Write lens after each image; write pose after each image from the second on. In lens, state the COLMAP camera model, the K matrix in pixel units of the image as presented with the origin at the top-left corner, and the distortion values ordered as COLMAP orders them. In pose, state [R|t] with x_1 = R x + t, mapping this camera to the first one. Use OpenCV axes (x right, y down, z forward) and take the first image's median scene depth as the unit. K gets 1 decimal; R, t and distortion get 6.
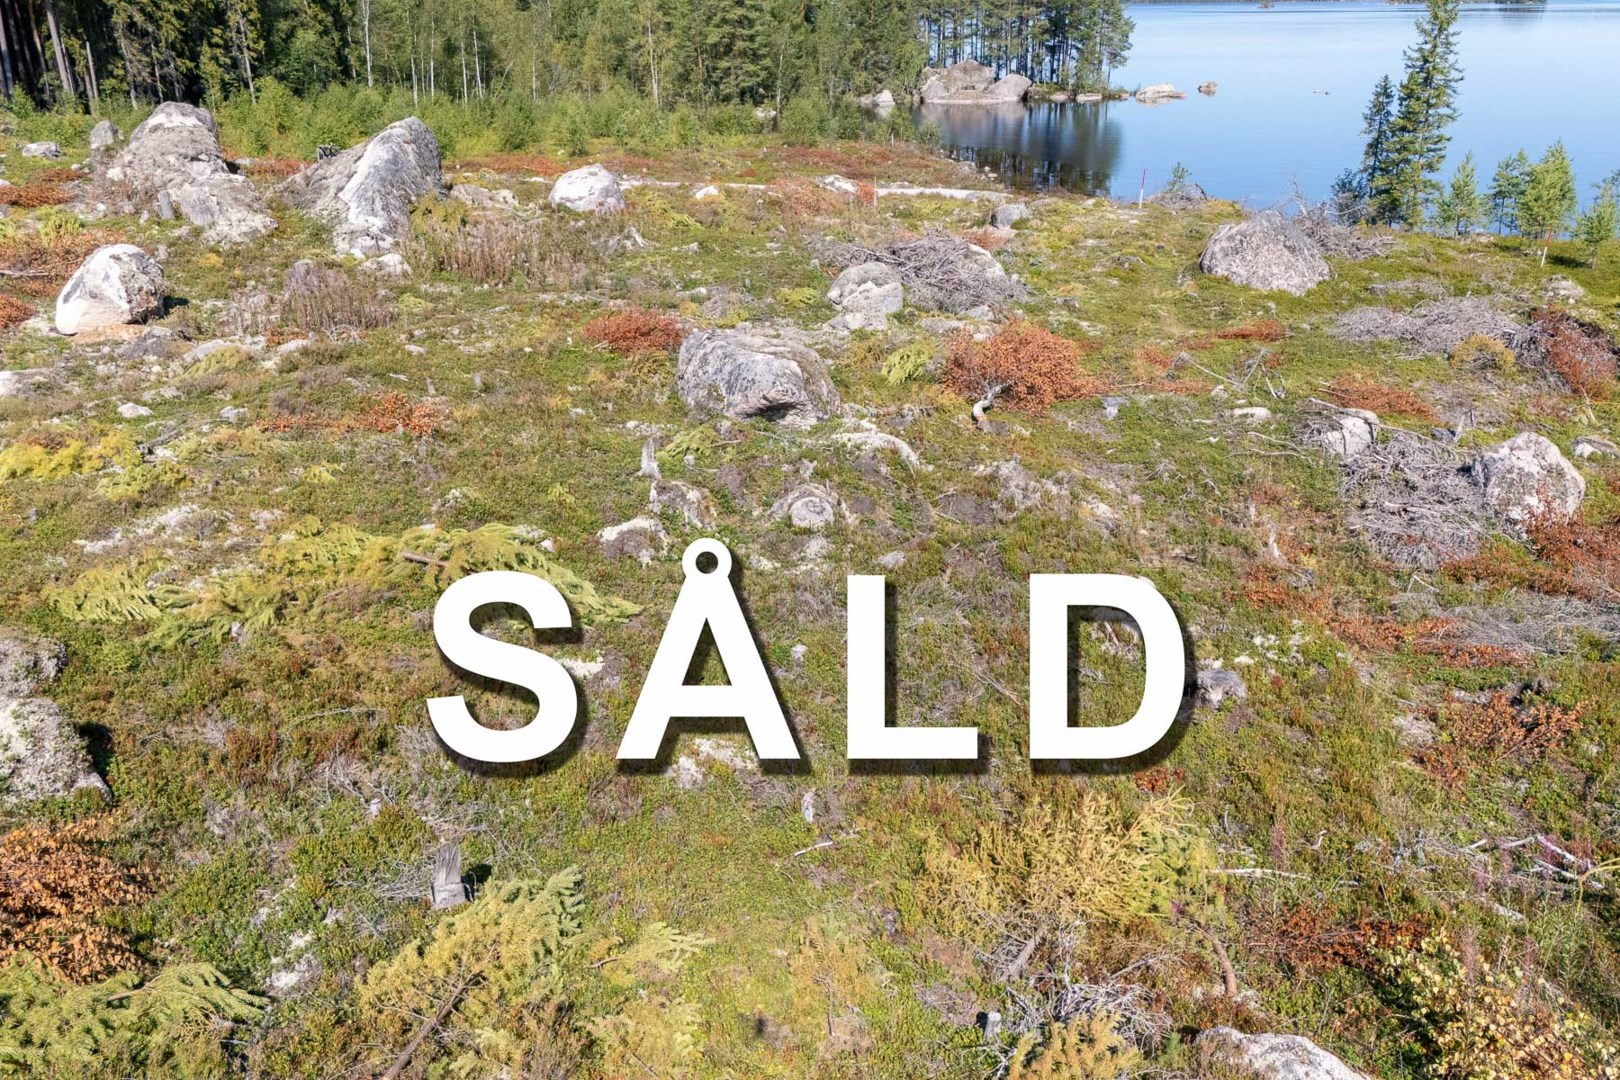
lens RADIAL K [[1383.4, 0, 806.6], [0, 1383.4, 548.5], [0, 0, 1]] dist [0.066602, -0.071659]
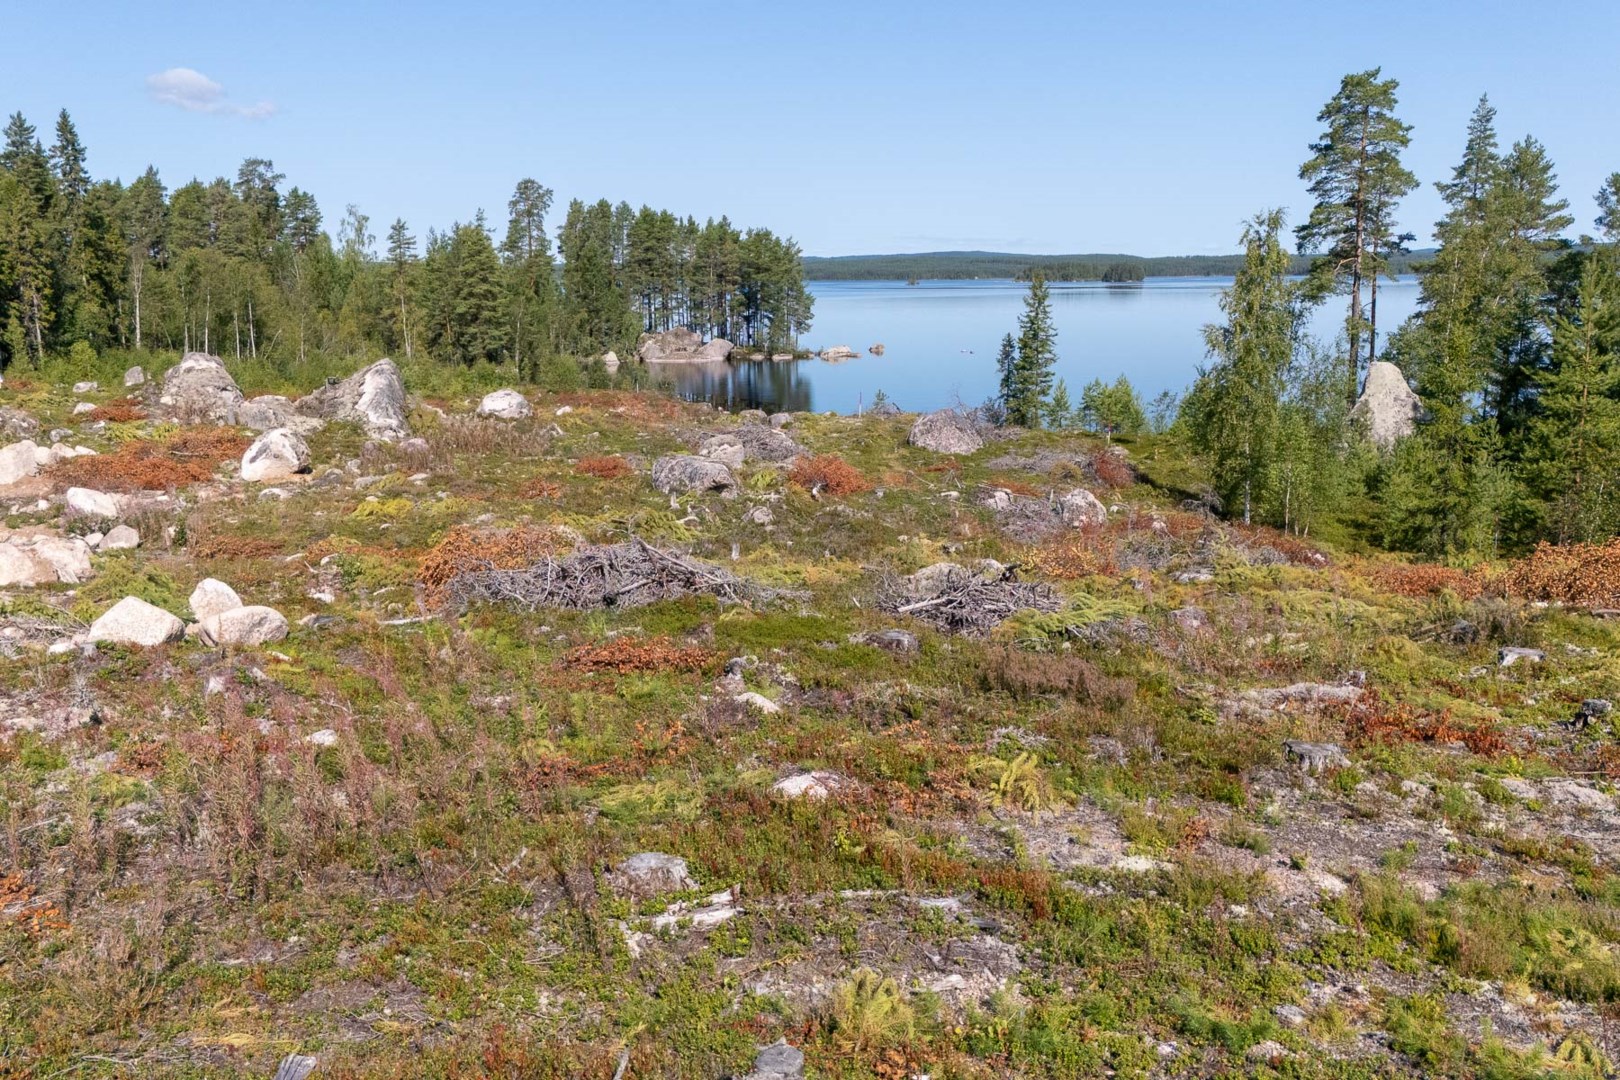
lens RADIAL K [[1383.4, 0, 807.1], [0, 1383.4, 556.3], [0, 0, 1]] dist [0.066602, -0.071659]
pose [[0.975313, -0.041942, 0.216808, -0.050649], [0.079044, 0.983053, -0.165406, 0.050403], [-0.206196, 0.178460, 0.962099, -0.135742]]
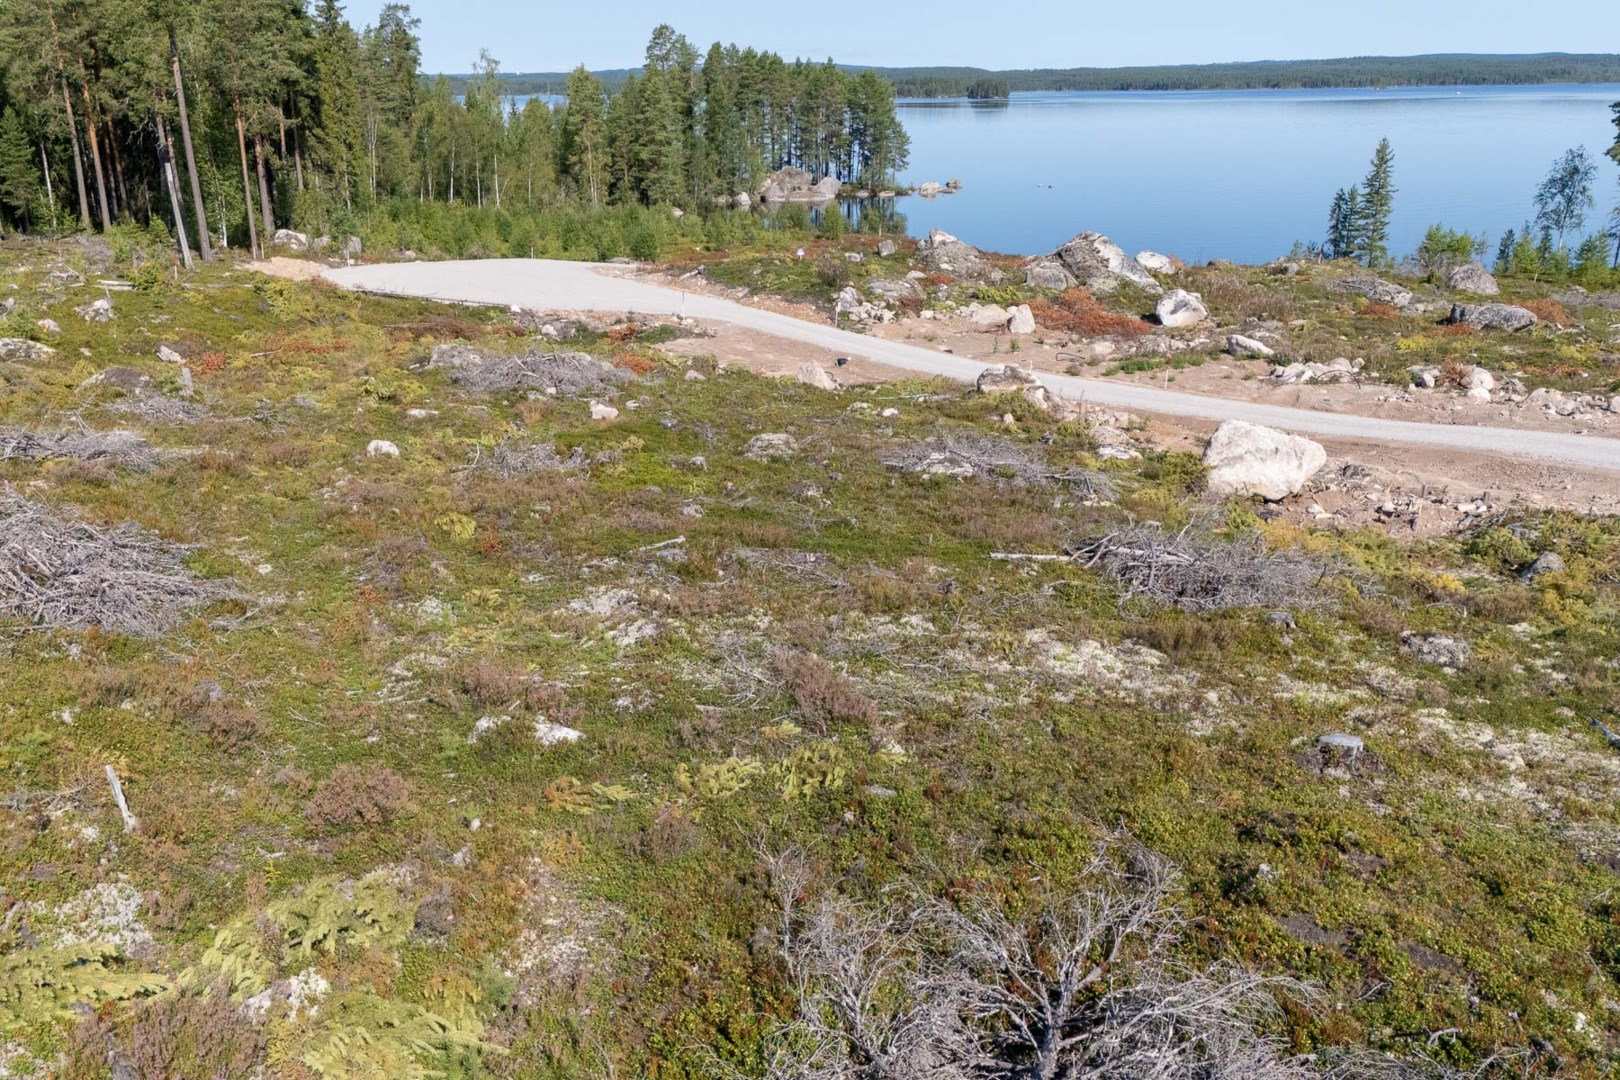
lens RADIAL K [[1383.4, 0, 785.3], [0, 1383.4, 535.2], [0, 0, 1]] dist [0.066602, -0.071659]
pose [[0.951430, -0.094766, 0.292917, -0.371510], [0.113776, 0.992321, -0.048520, 0.046328], [-0.286069, 0.079490, 0.954906, -0.202786]]
